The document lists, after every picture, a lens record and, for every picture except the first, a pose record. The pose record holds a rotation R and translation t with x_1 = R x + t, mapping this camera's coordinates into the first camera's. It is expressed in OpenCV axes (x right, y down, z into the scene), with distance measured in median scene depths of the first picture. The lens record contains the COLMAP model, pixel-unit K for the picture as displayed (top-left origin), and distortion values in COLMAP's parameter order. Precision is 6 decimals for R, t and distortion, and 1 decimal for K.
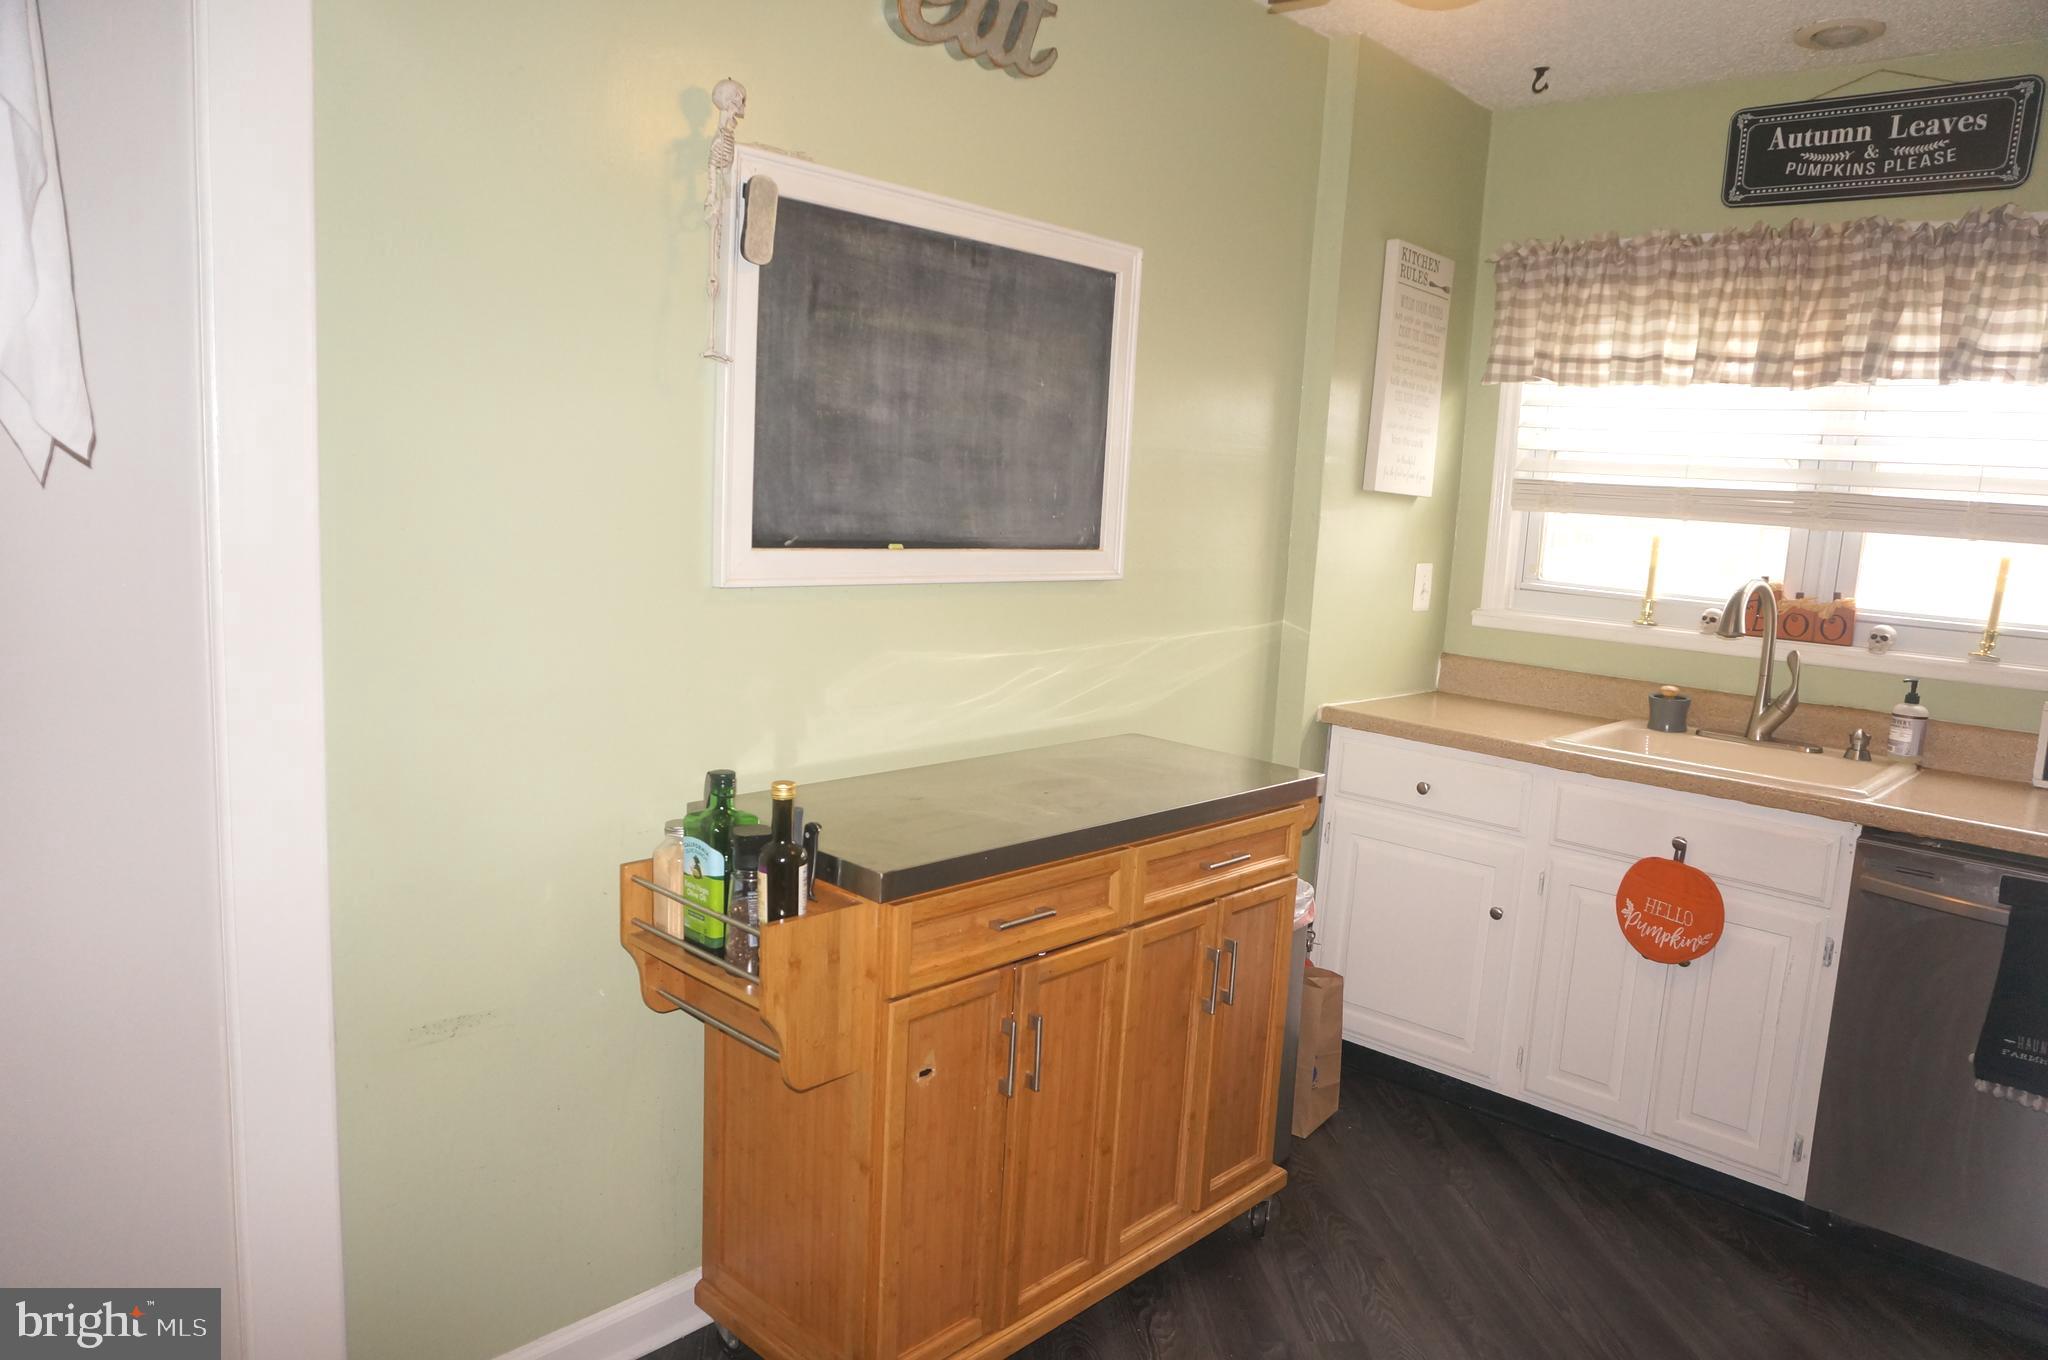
lens RADIAL K [[1366.0, 0, 1031.2], [0, 1366.0, 683.7], [0, 0, 1]] dist [-0.049337, 0.032364]
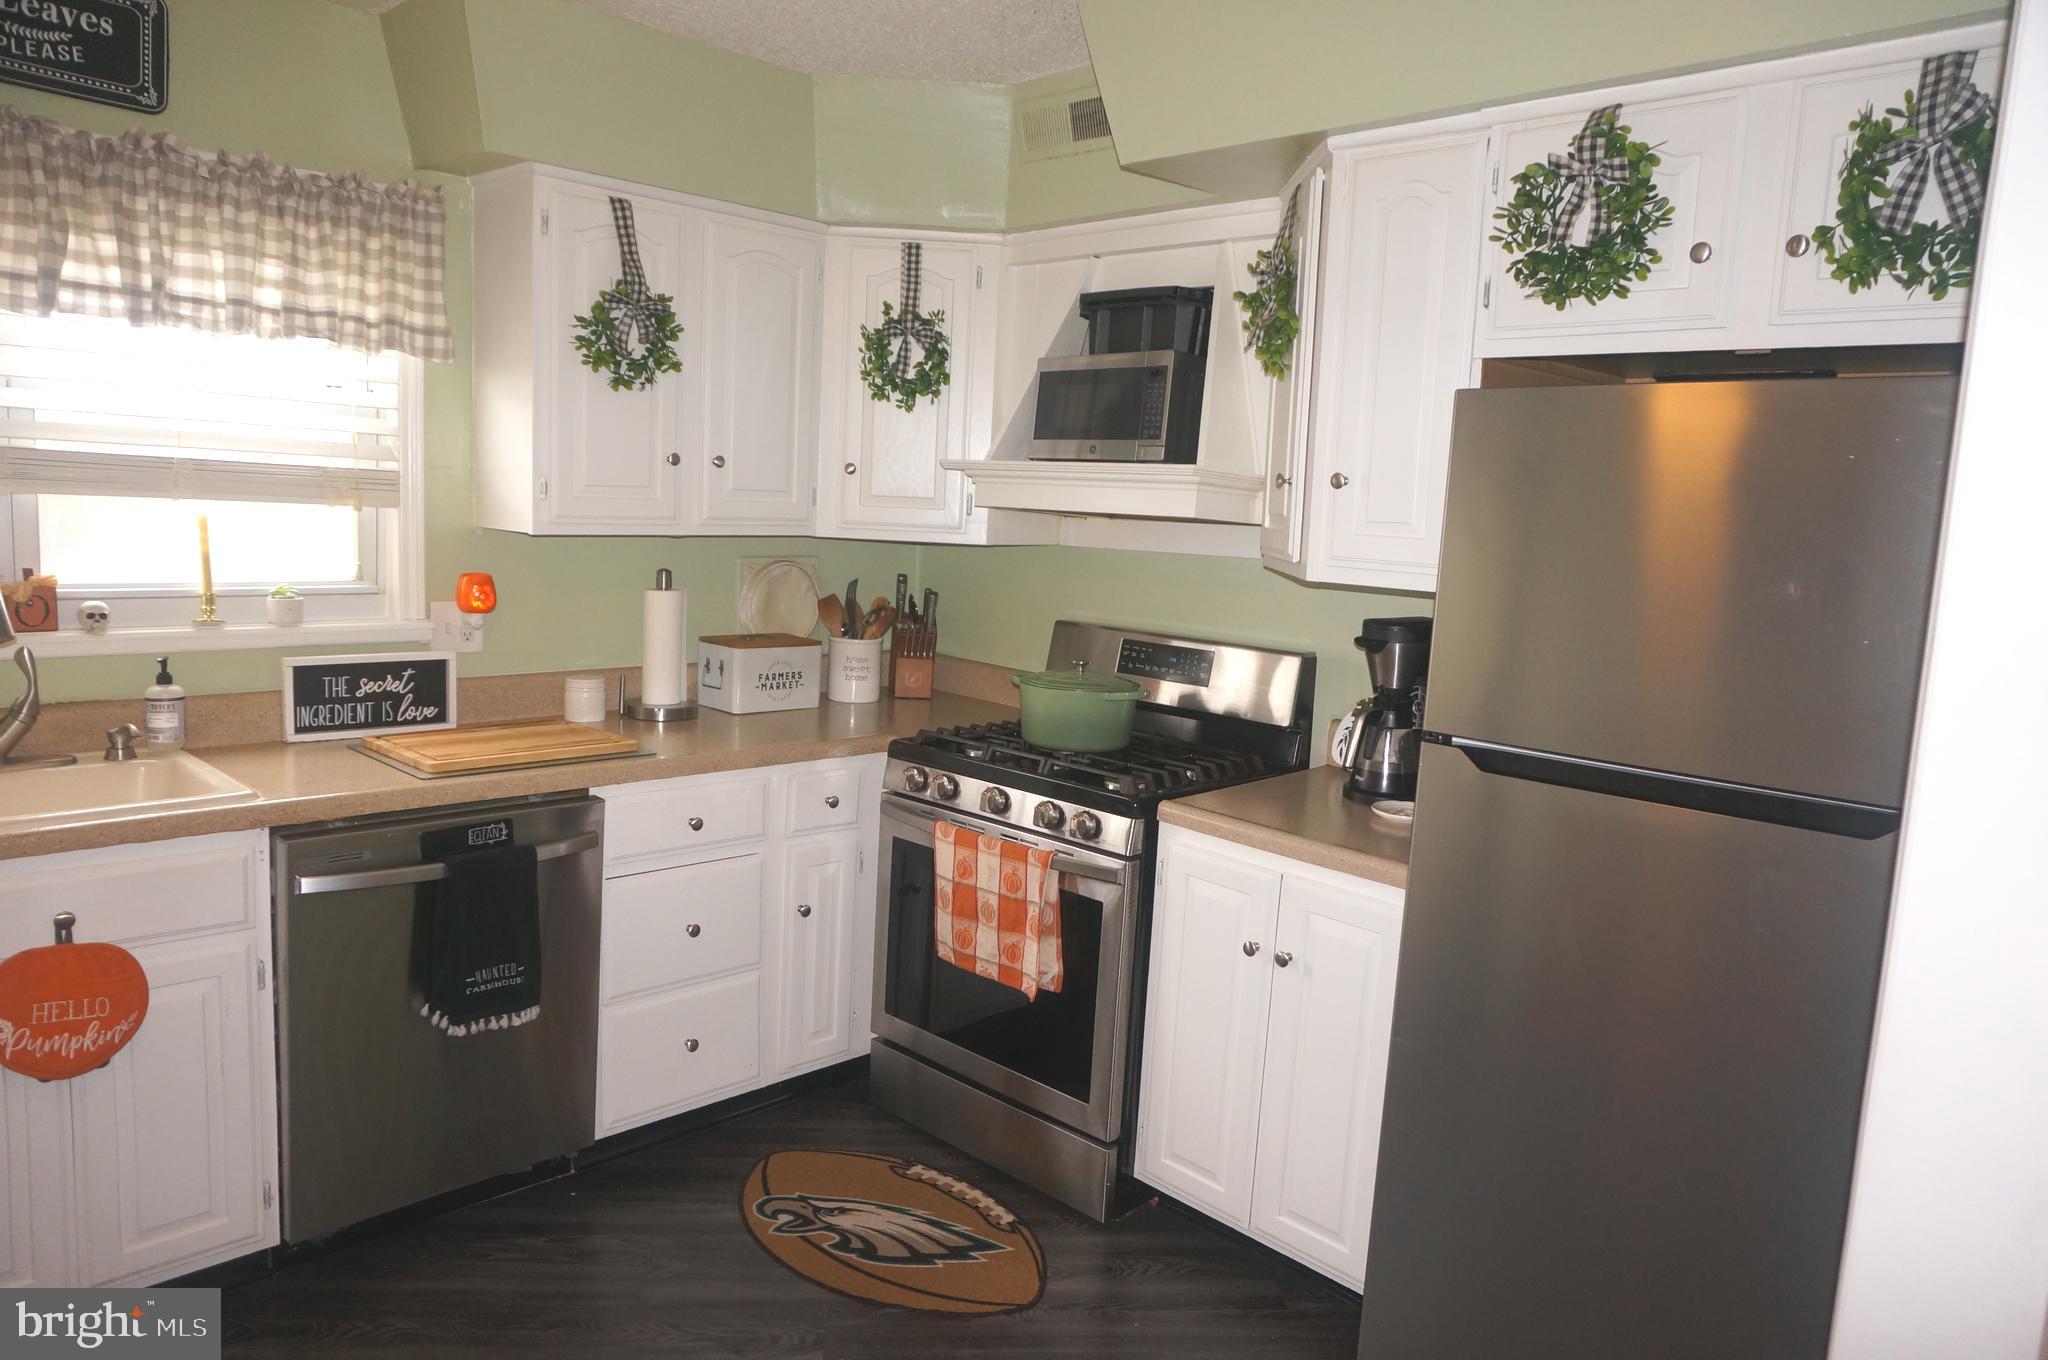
lens RADIAL K [[1366.0, 0, 1031.5], [0, 1366.0, 676.8], [0, 0, 1]] dist [-0.049337, 0.032364]
pose [[0.027875, -0.178884, 0.983475, -0.210407], [0.105110, 0.978928, 0.175078, -0.085374], [-0.994070, 0.098493, 0.046090, 0.376012]]
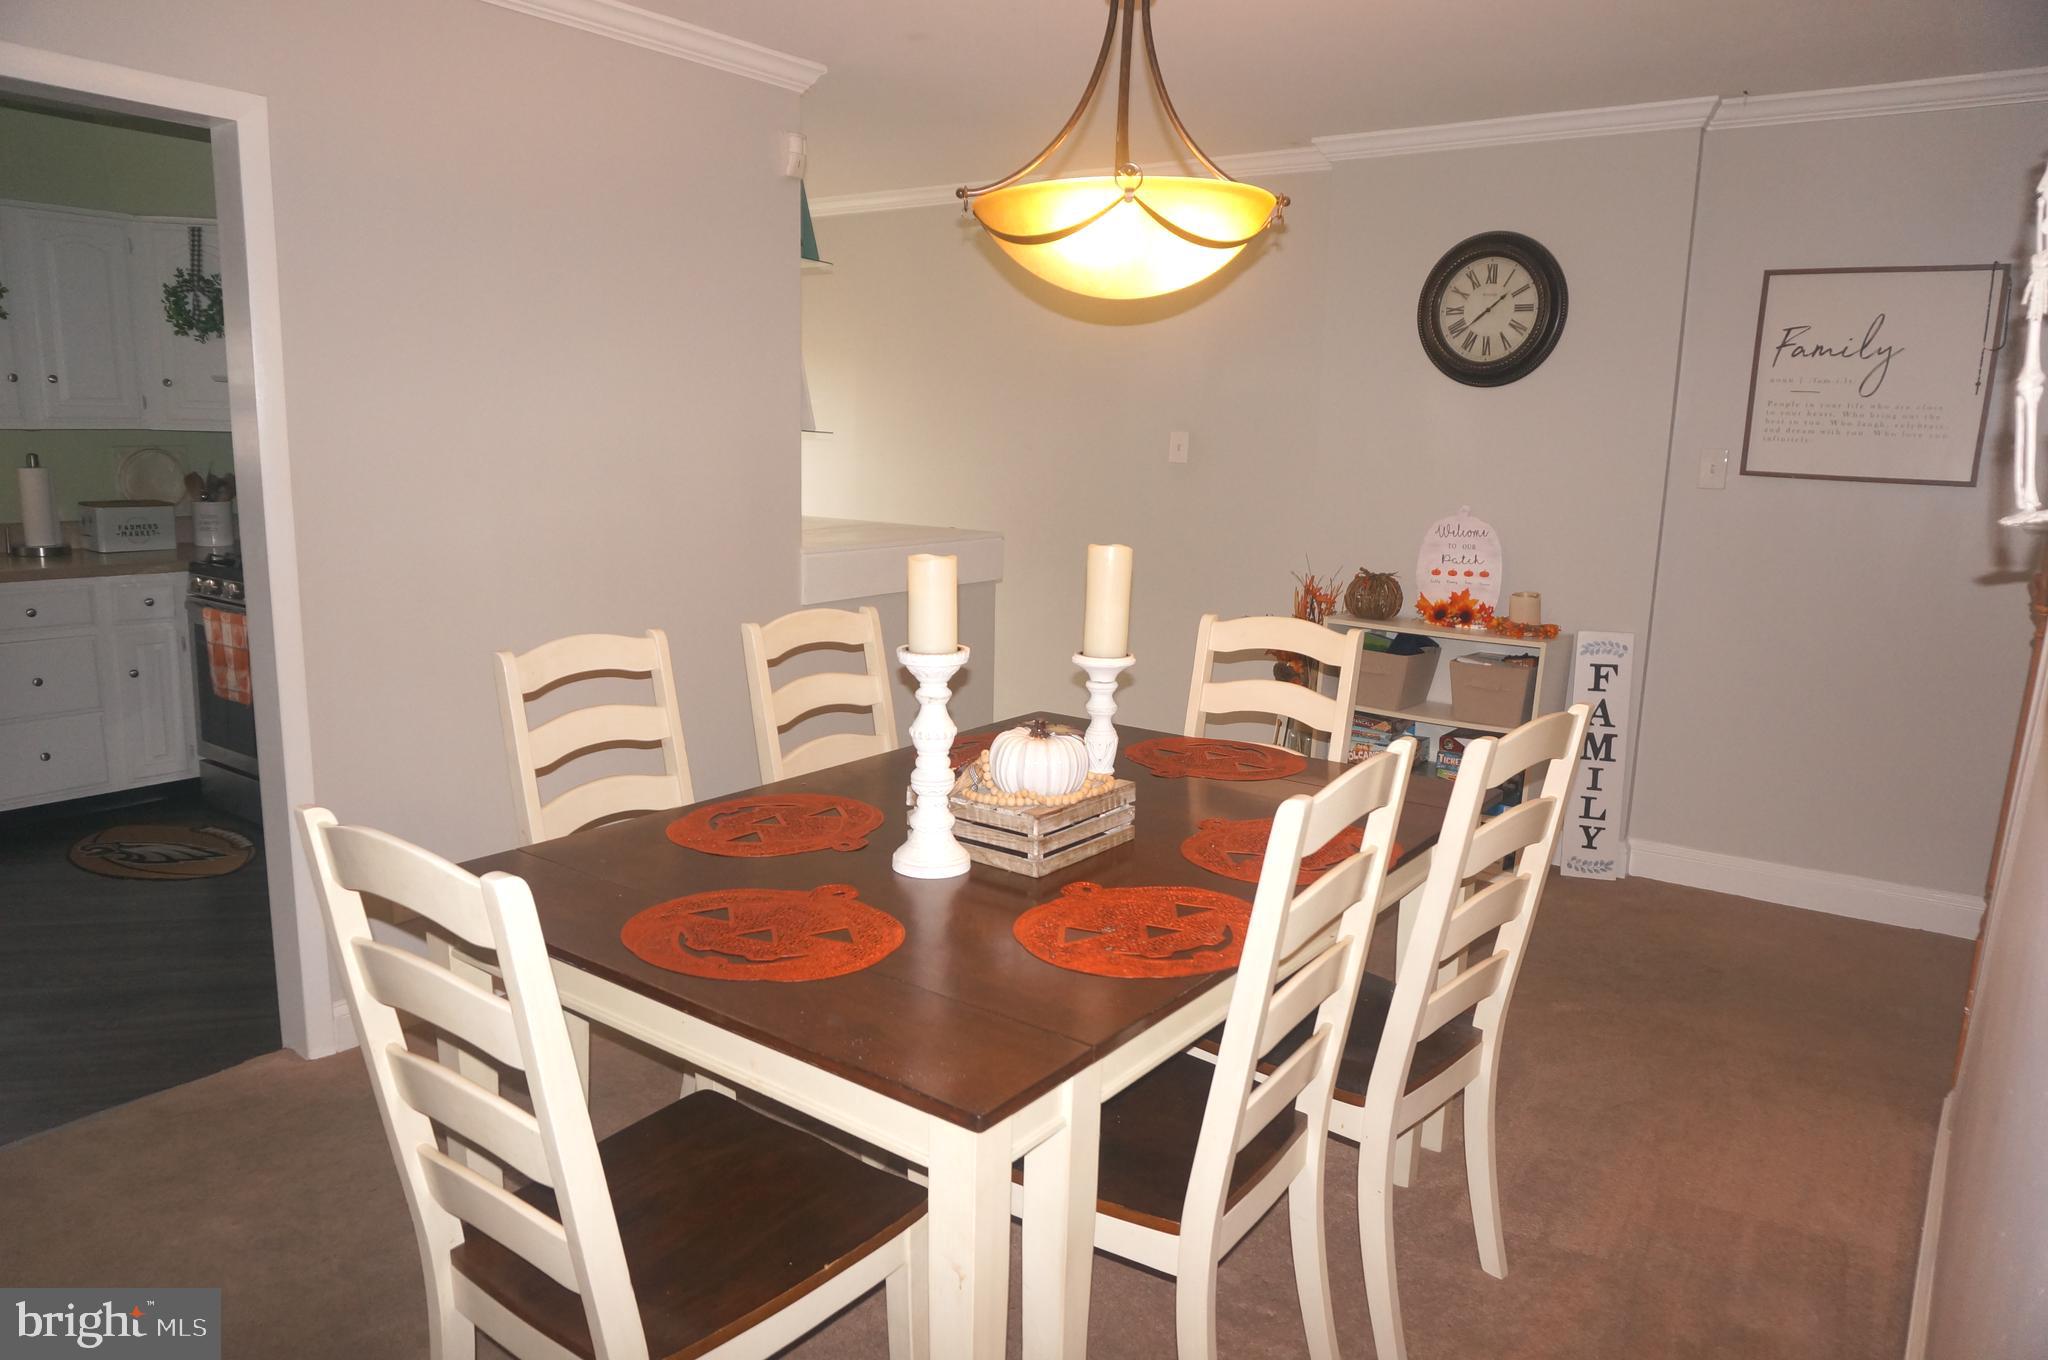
lens RADIAL K [[1366.0, 0, 1025.4], [0, 1366.0, 686.4], [0, 0, 1]] dist [-0.049337, 0.032364]
pose [[-0.120642, -0.241105, 0.962971, -0.891723], [0.113624, 0.960327, 0.254678, -0.012948], [-0.986172, 0.140141, -0.088461, -0.294634]]
